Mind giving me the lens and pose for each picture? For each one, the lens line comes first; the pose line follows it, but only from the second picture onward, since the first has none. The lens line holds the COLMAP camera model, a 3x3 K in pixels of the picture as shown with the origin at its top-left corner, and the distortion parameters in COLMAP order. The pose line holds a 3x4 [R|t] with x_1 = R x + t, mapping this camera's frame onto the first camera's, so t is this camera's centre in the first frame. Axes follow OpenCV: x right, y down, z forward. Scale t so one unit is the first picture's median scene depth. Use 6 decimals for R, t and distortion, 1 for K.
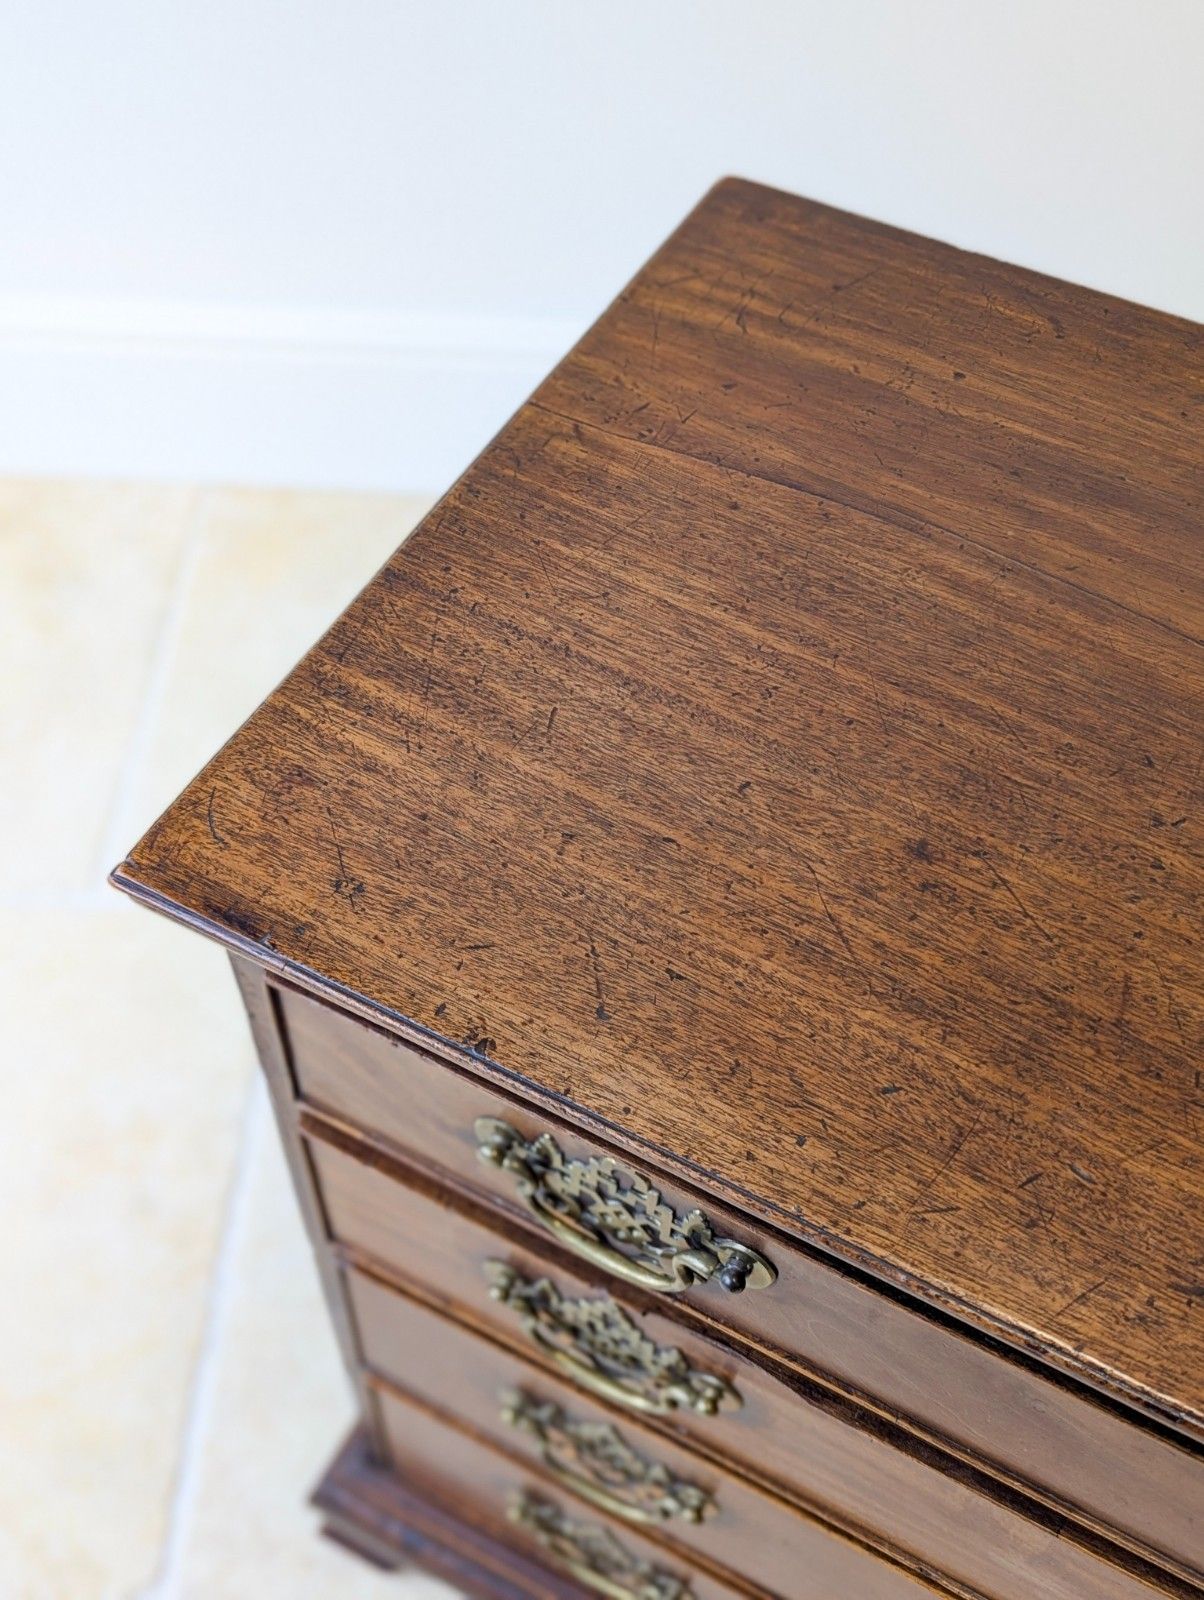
lens RADIAL K [[1738.1, 0, 605.8], [0, 1738.1, 777.4], [0, 0, 1]] dist [0.078367, -0.007843]
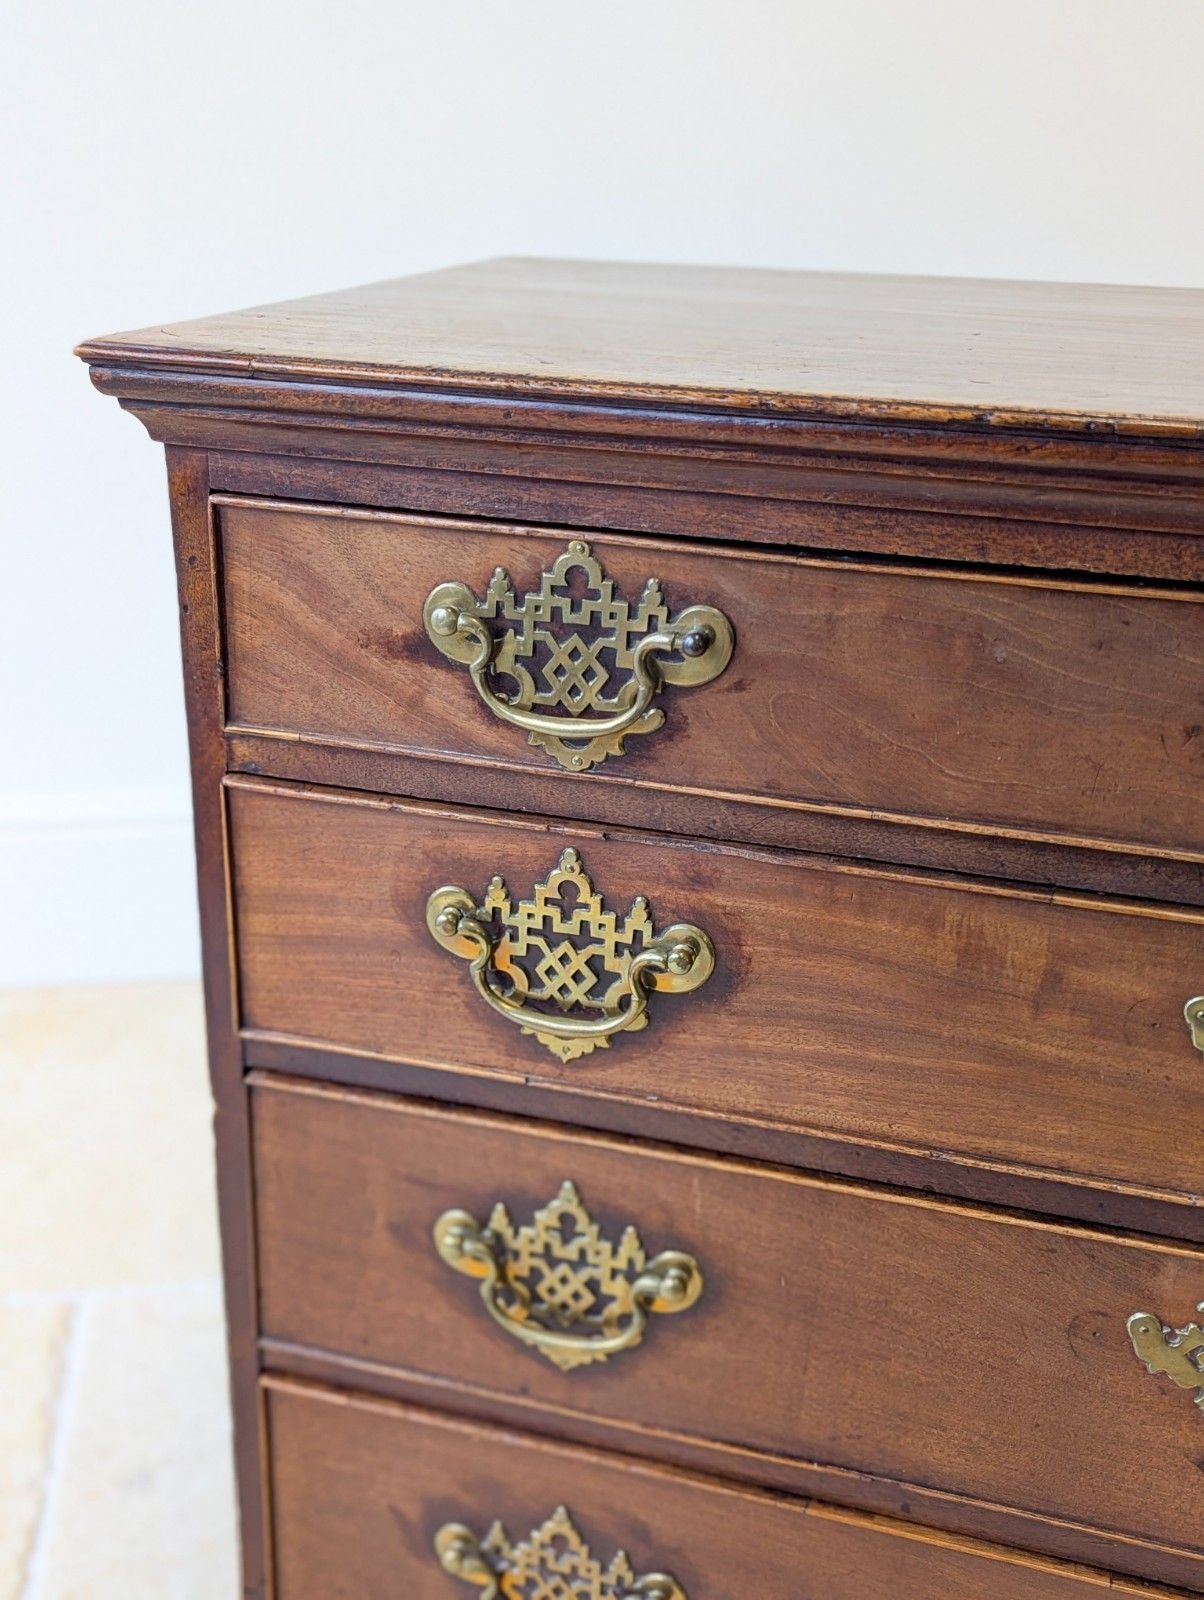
lens RADIAL K [[1715.2, 0, 566.2], [0, 1715.2, 791.7], [0, 0, 1]] dist [0.148300, -0.383053]
pose [[0.980888, -0.071926, 0.180790, -0.188645], [0.150584, 0.869044, -0.471261, 0.799792], [-0.123219, 0.489479, 0.863266, 0.162711]]
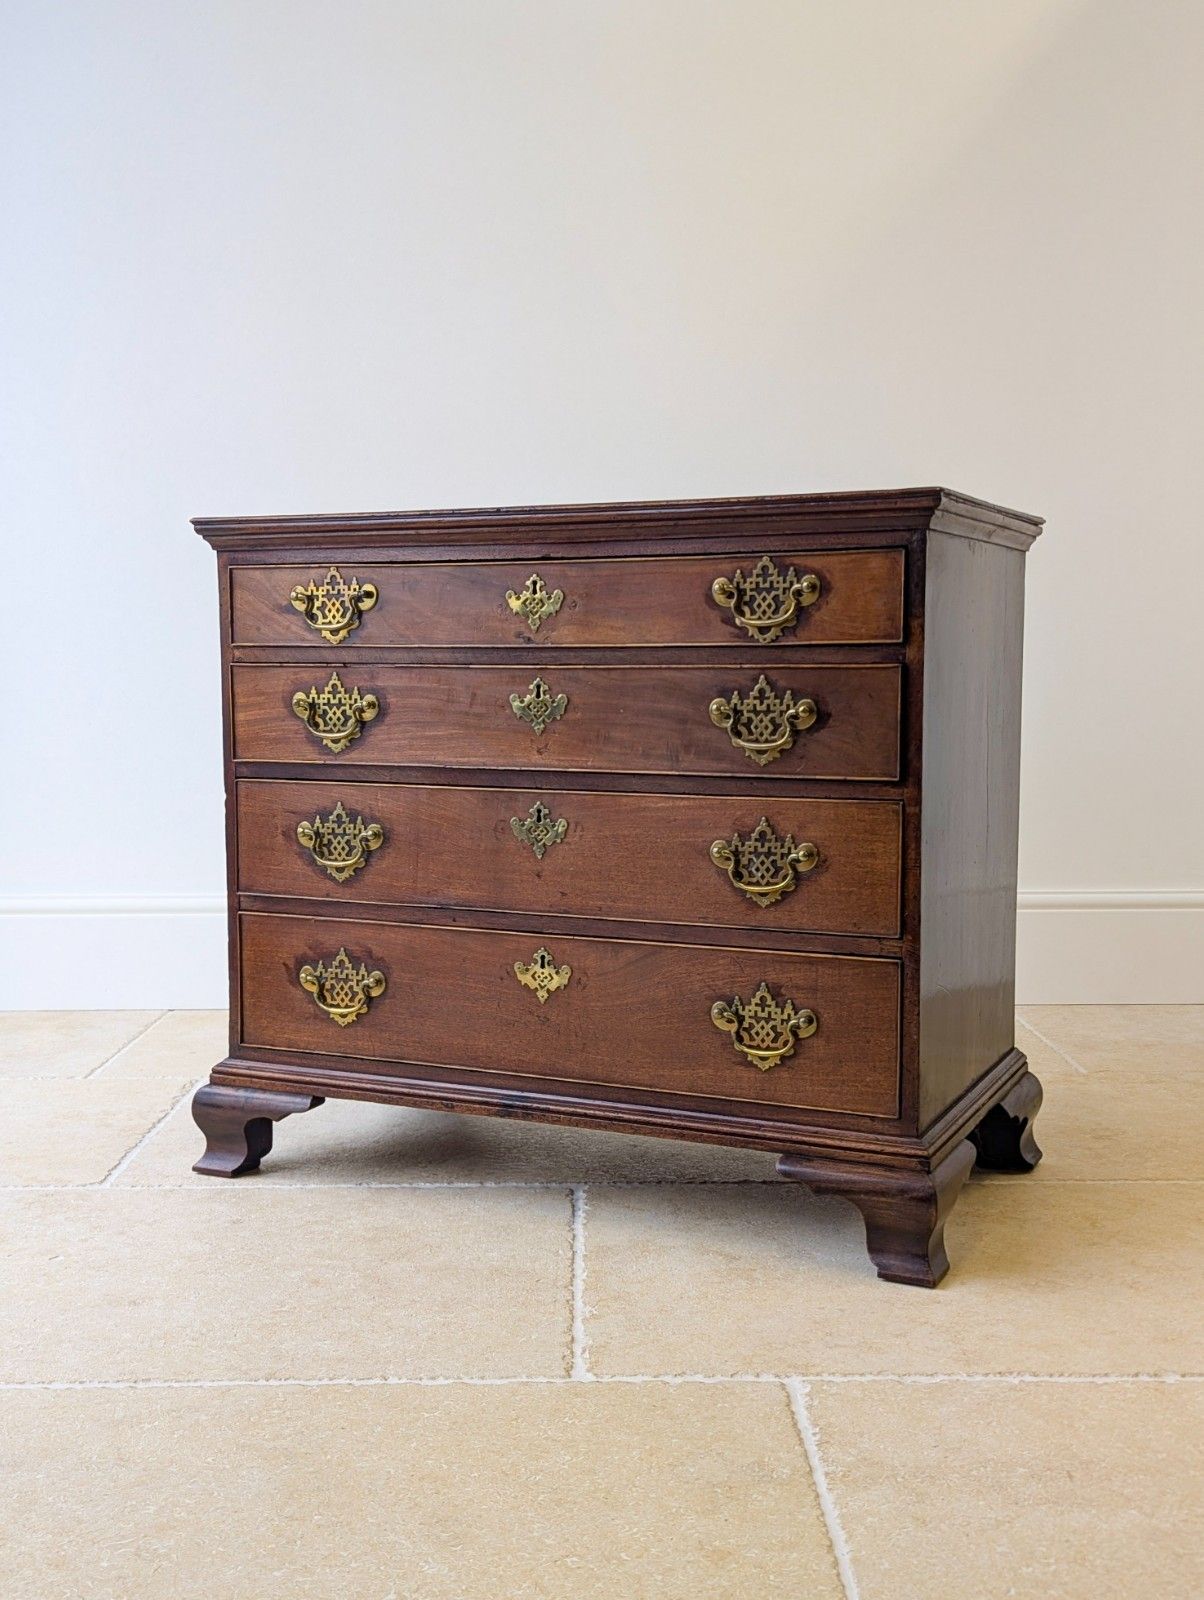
lens RADIAL K [[1756.5, 0, 596.7], [0, 1756.5, 835.1], [0, 0, 1]] dist [0.080617, -0.017513]
pose [[0.998602, -0.027910, 0.044885, 0.346078], [0.051642, 0.696131, -0.716055, 2.959602], [-0.011261, 0.717372, 0.696600, -0.998579]]
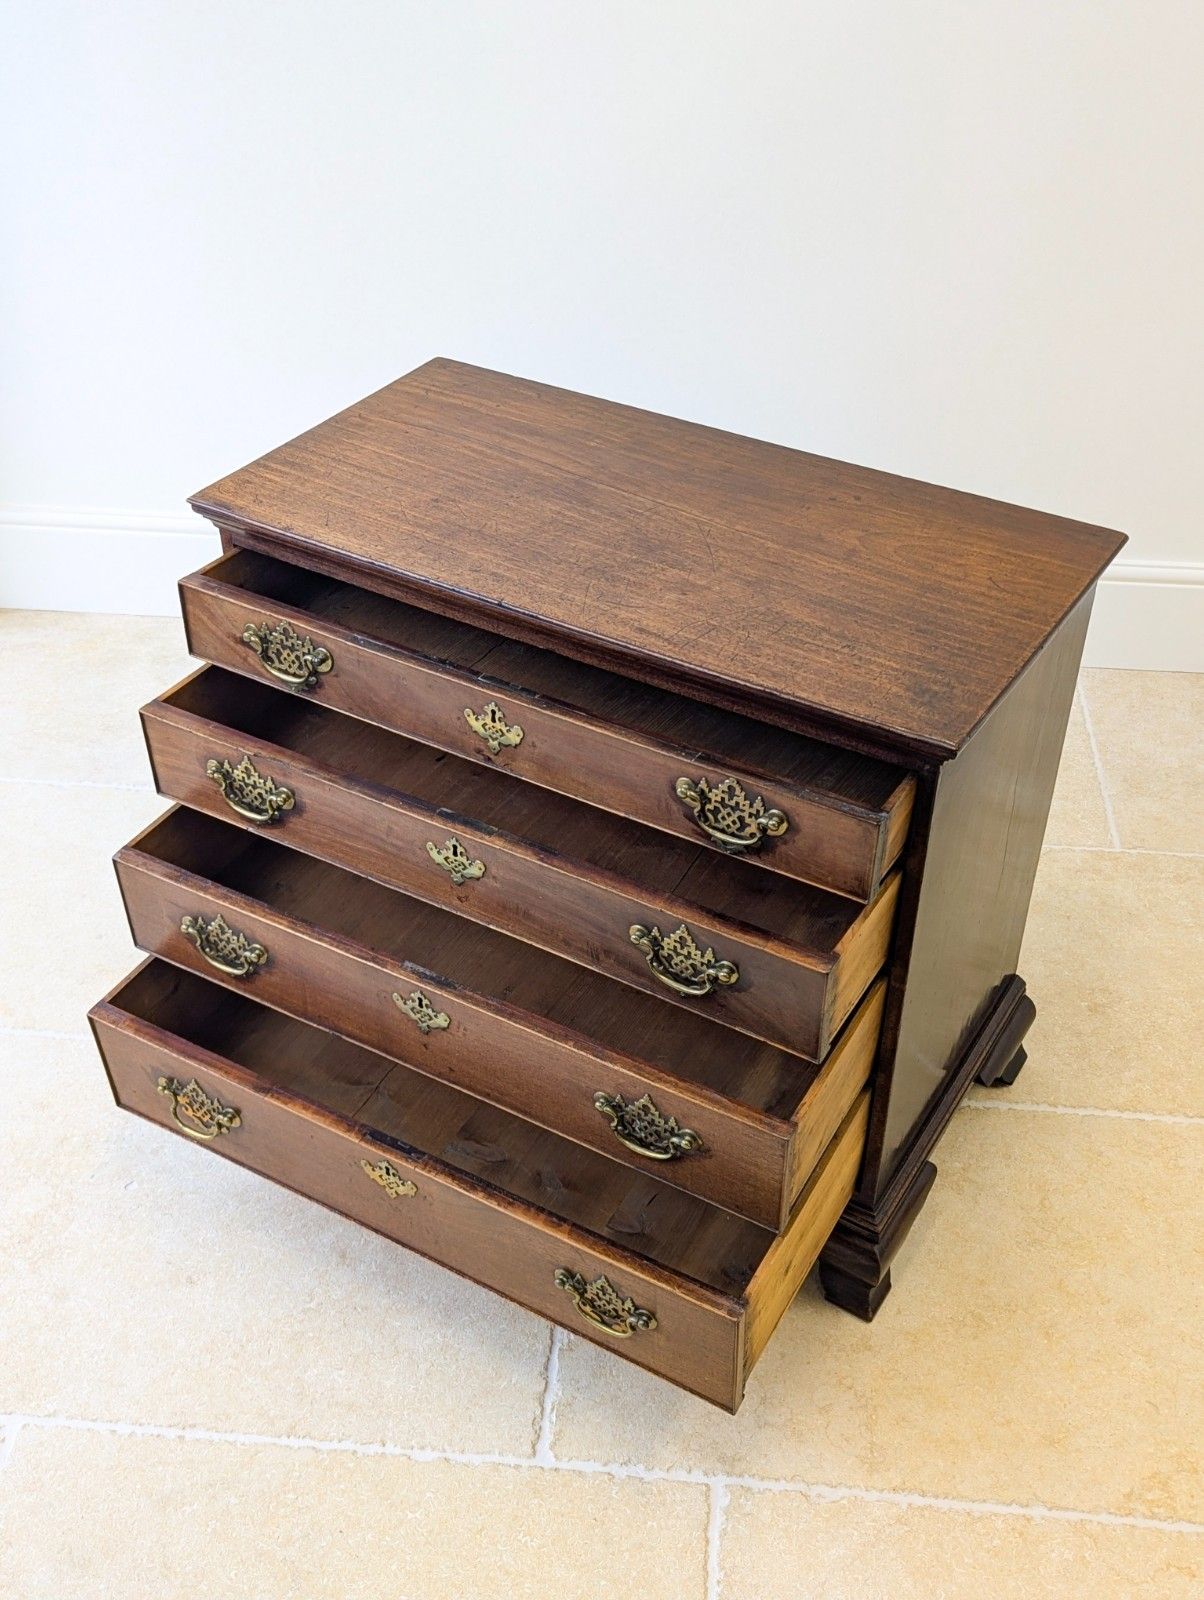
lens RADIAL K [[1699.0, 0, 591.5], [0, 1699.0, 799.8], [0, 0, 1]] dist [0.067524, 0.003046]
pose [[0.998110, 0.022377, -0.057232, 0.643860], [-0.036574, 0.964745, -0.260631, 1.351379], [0.049382, 0.262232, 0.963741, -1.830967]]
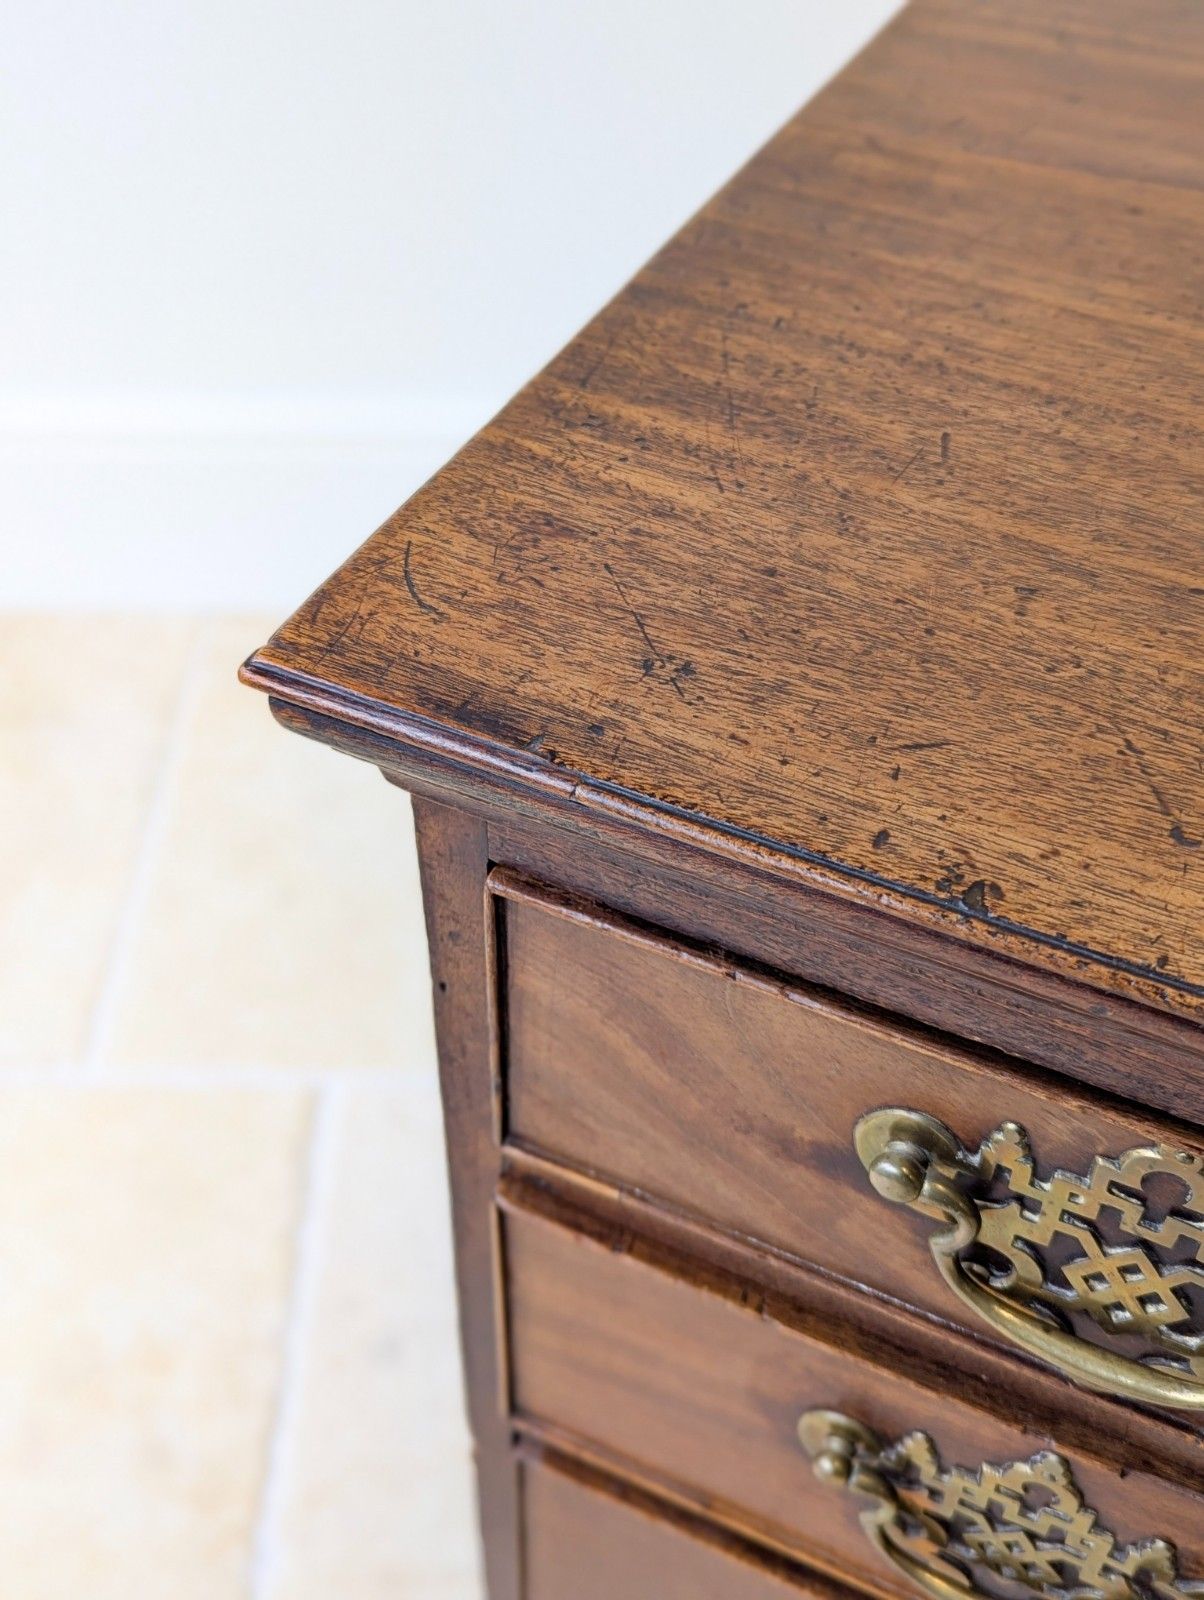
lens RADIAL K [[1775.4, 0, 557.7], [0, 1775.4, 799.6], [0, 0, 1]] dist [0.012215, -0.029228]
pose [[0.999422, -0.033709, 0.004481, -0.177590], [0.034002, 0.988828, -0.145132, 0.178184], [0.000461, 0.145200, 0.989402, 0.413904]]
